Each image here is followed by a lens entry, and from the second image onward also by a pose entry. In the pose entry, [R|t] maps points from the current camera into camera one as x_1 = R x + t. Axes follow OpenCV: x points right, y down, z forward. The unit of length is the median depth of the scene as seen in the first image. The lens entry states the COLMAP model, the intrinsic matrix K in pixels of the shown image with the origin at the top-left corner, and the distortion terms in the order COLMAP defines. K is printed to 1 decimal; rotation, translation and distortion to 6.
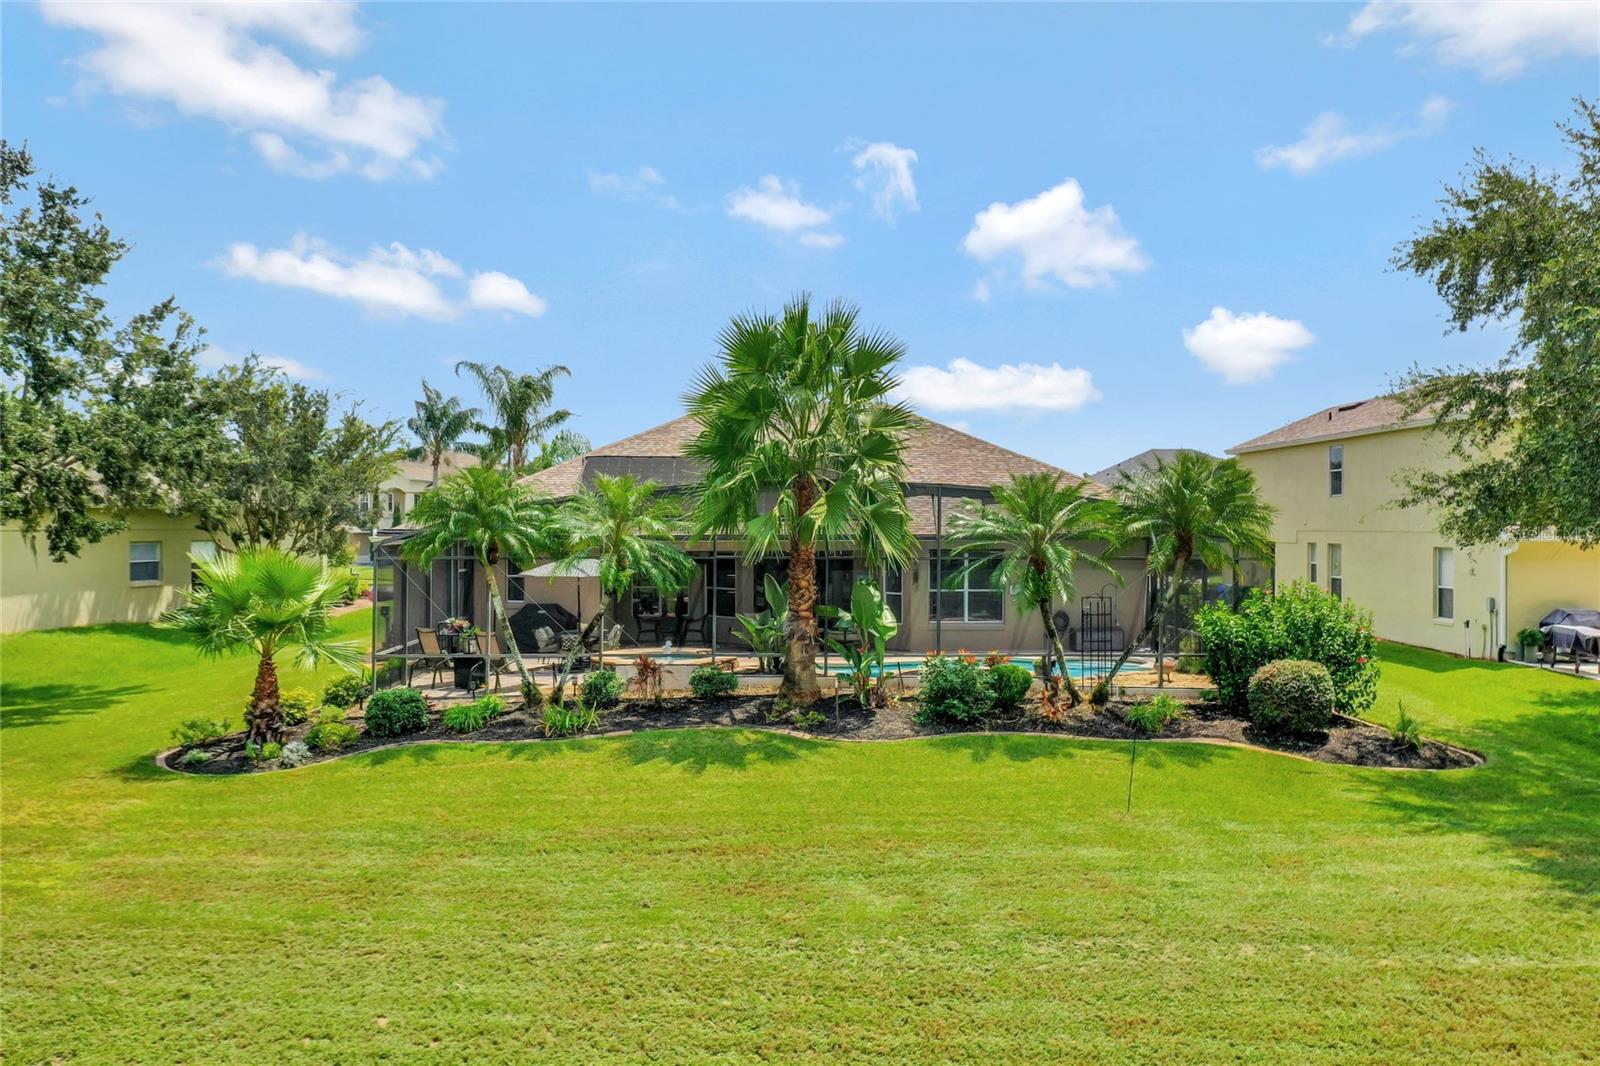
lens RADIAL K [[1254.8, 0, 800.0], [0, 1254.8, 533.0], [0, 0, 1]] dist [0.004854, 0.003118]
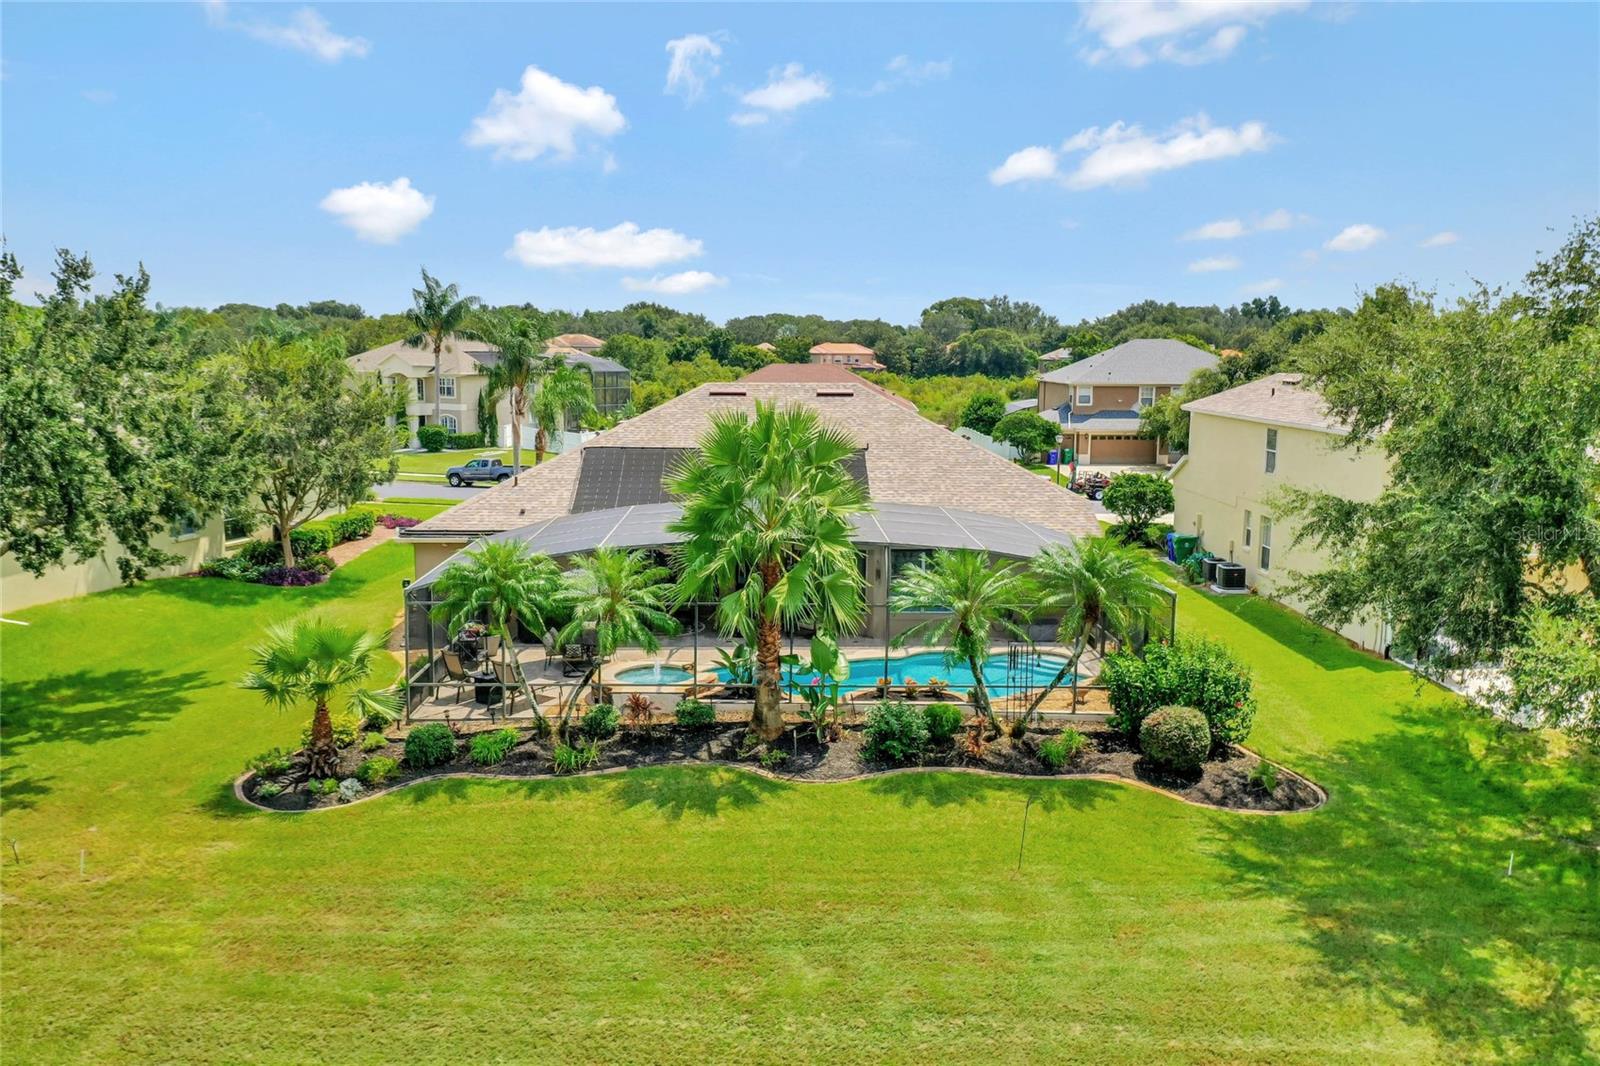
lens RADIAL K [[1254.8, 0, 800.0], [0, 1254.8, 533.0], [0, 0, 1]] dist [0.004854, 0.003118]
pose [[0.999965, 0.008324, 0.000922, 0.031283], [-0.008372, 0.990188, 0.139492, -0.240348], [0.000248, -0.139494, 0.990223, -0.169687]]
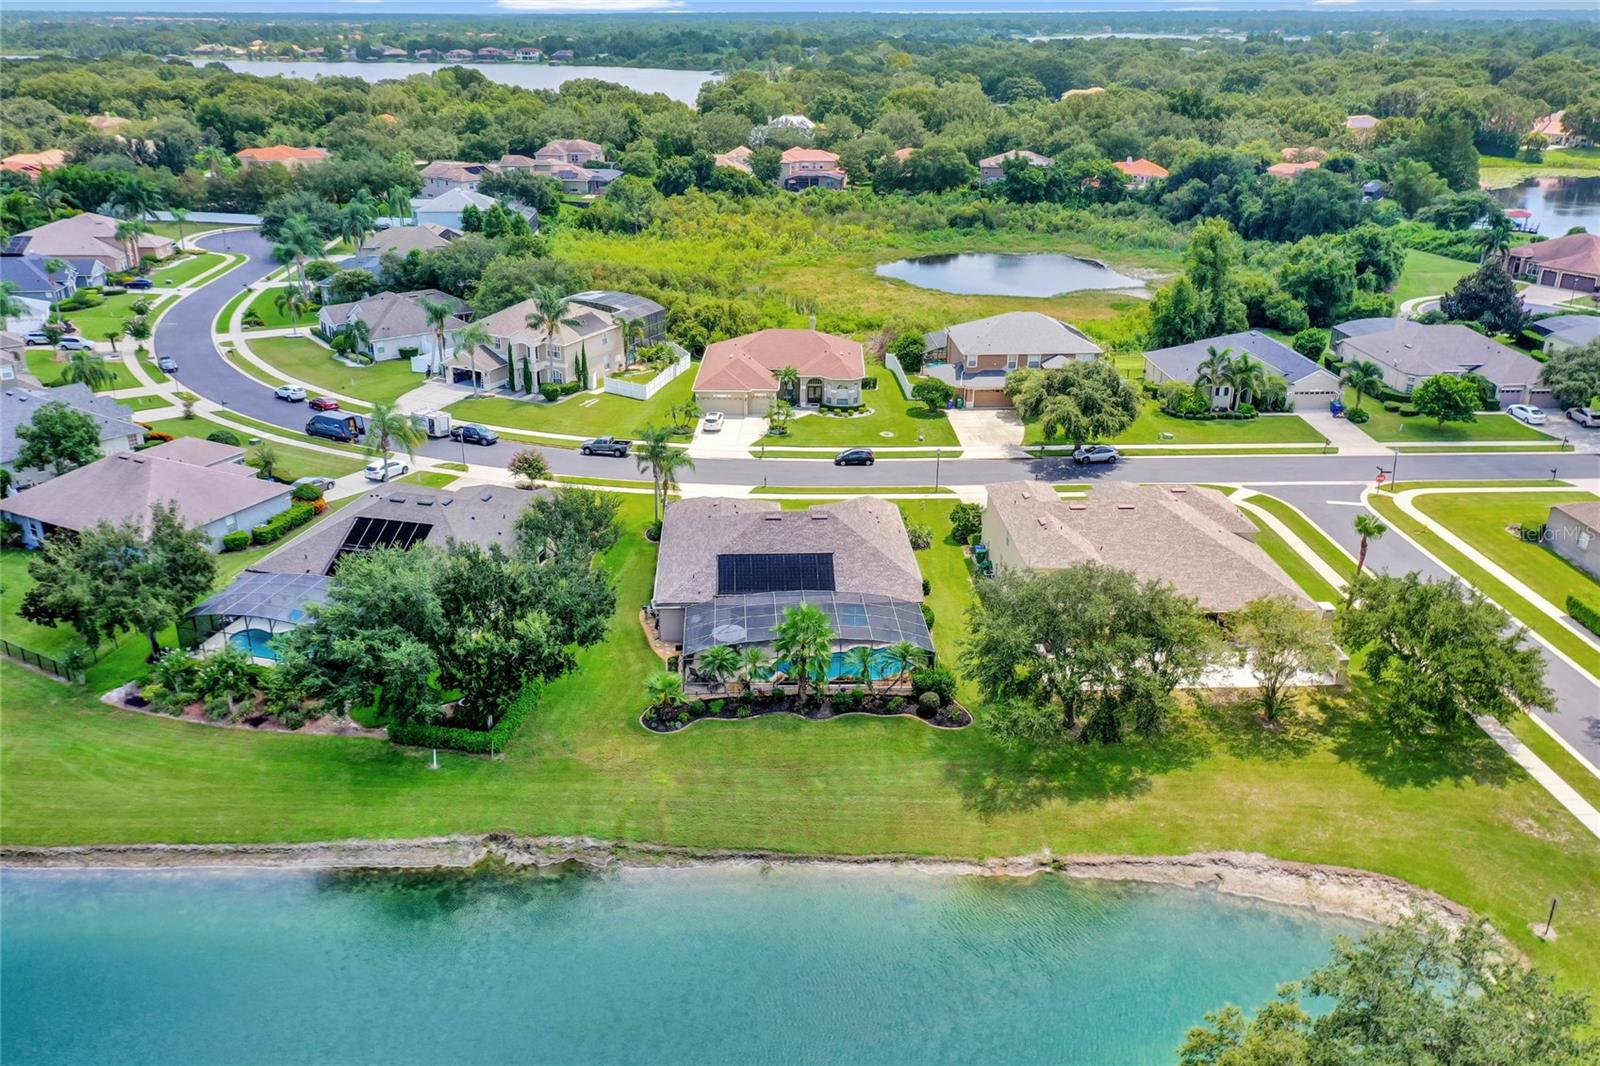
lens RADIAL K [[1270.4, 0, 781.8], [0, 1270.4, 531.0], [0, 0, 1]] dist [0.015611, 0.002428]
pose [[0.999836, -0.005371, 0.017311, -0.133463], [-0.001646, 0.924223, 0.381850, -1.944723], [-0.018050, -0.381816, 0.924062, -2.528874]]
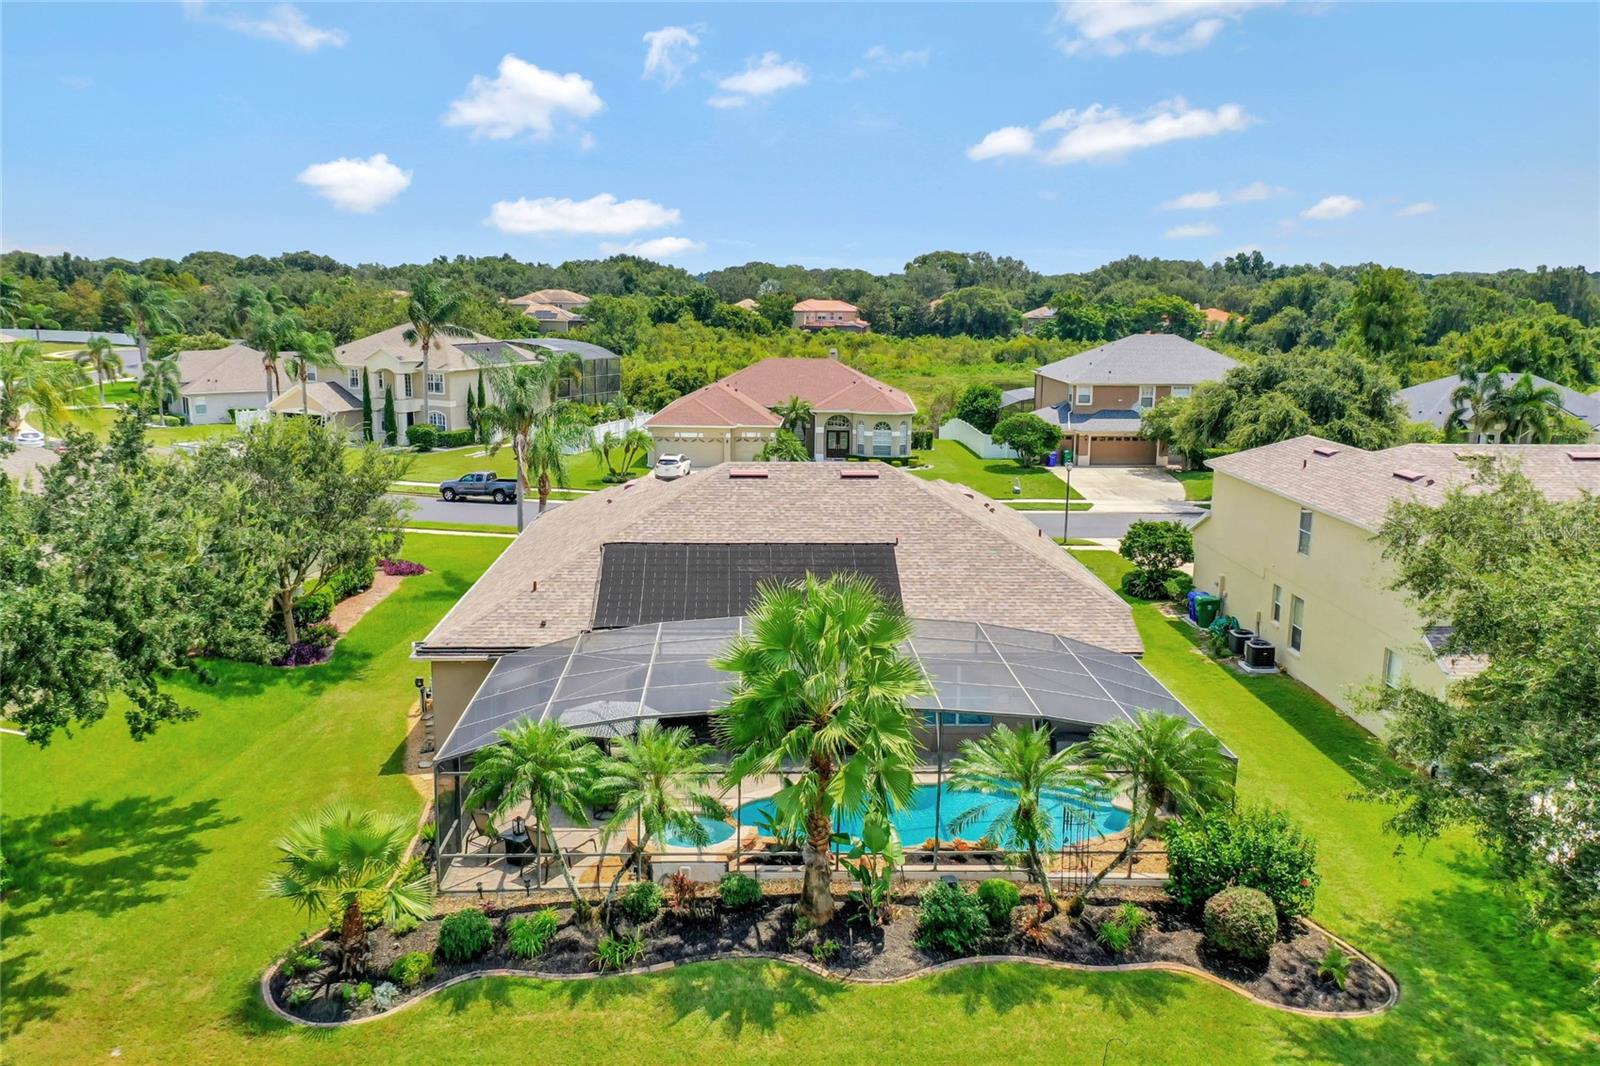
lens RADIAL K [[1247.2, 0, 800.0], [0, 1247.2, 533.0], [0, 0, 1]] dist [0.007385, -0.012472]
pose [[0.999767, 0.006915, 0.020445, -0.044031], [-0.010676, 0.981724, 0.190012, -0.460305], [-0.018757, -0.190187, 0.981569, -0.059583]]
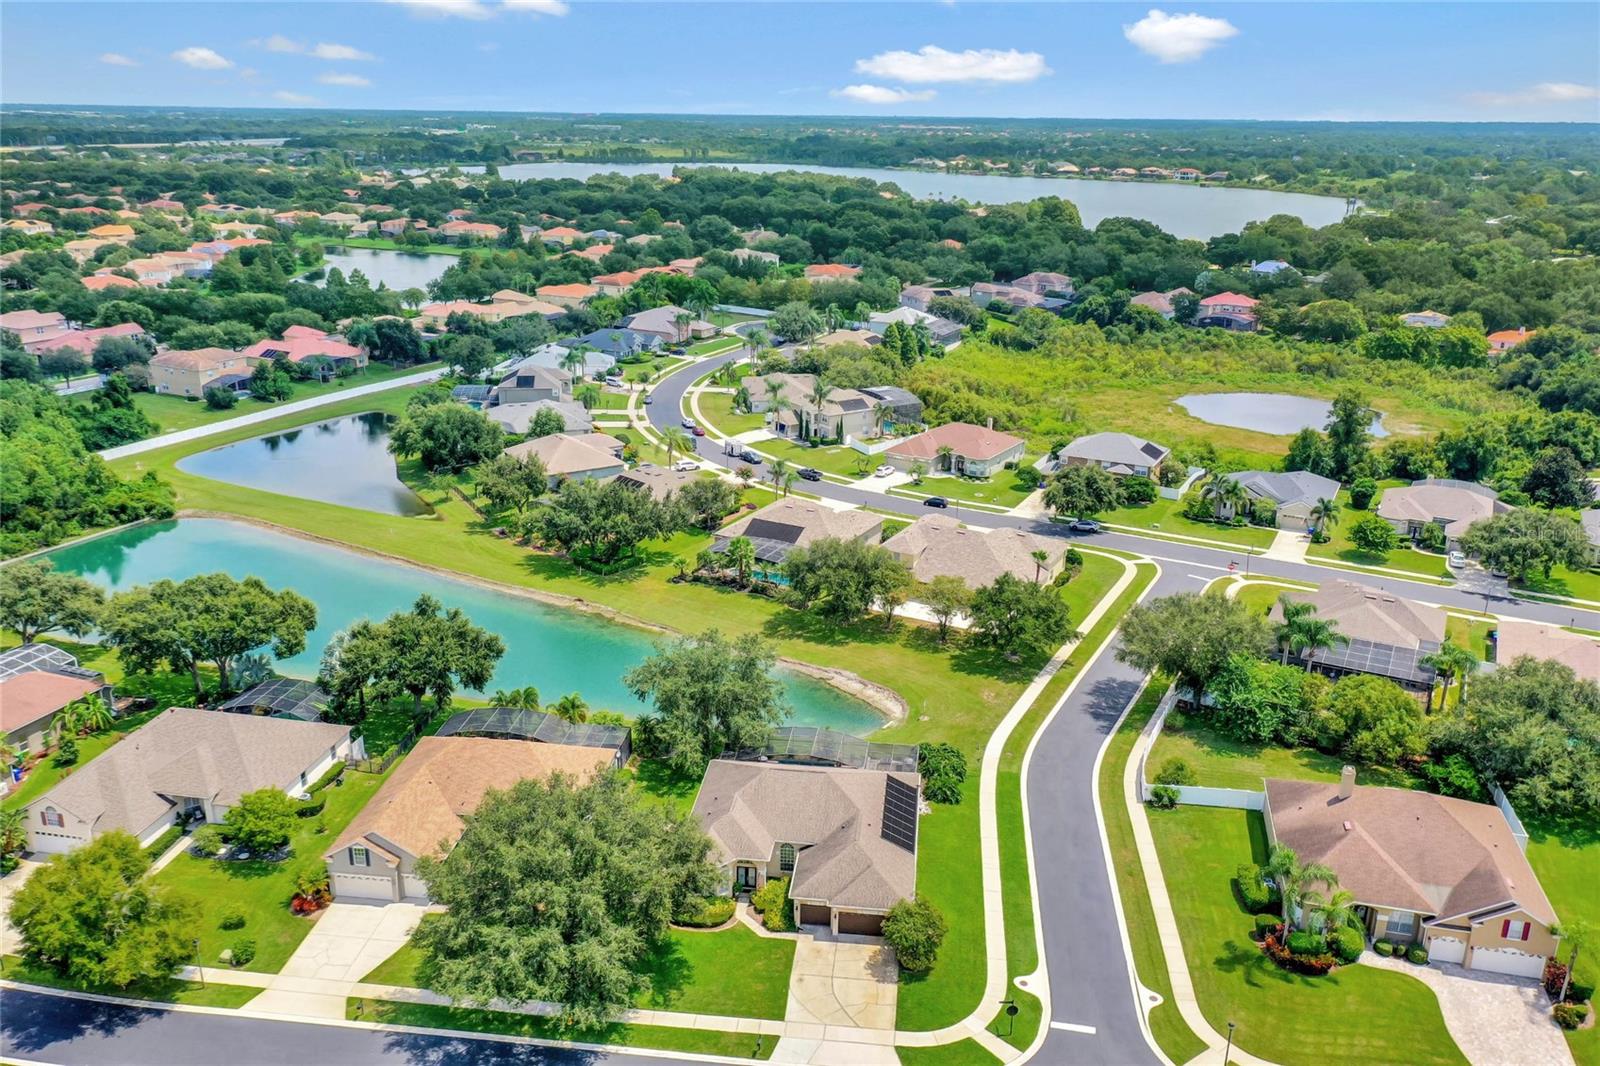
lens RADIAL K [[1247.2, 0, 800.0], [0, 1247.2, 533.0], [0, 0, 1]] dist [0.007385, -0.012472]
pose [[0.875571, 0.165777, -0.453755, 3.955759], [-0.011743, 0.946303, 0.323069, -2.865333], [0.482947, -0.277541, 0.830502, -5.481940]]
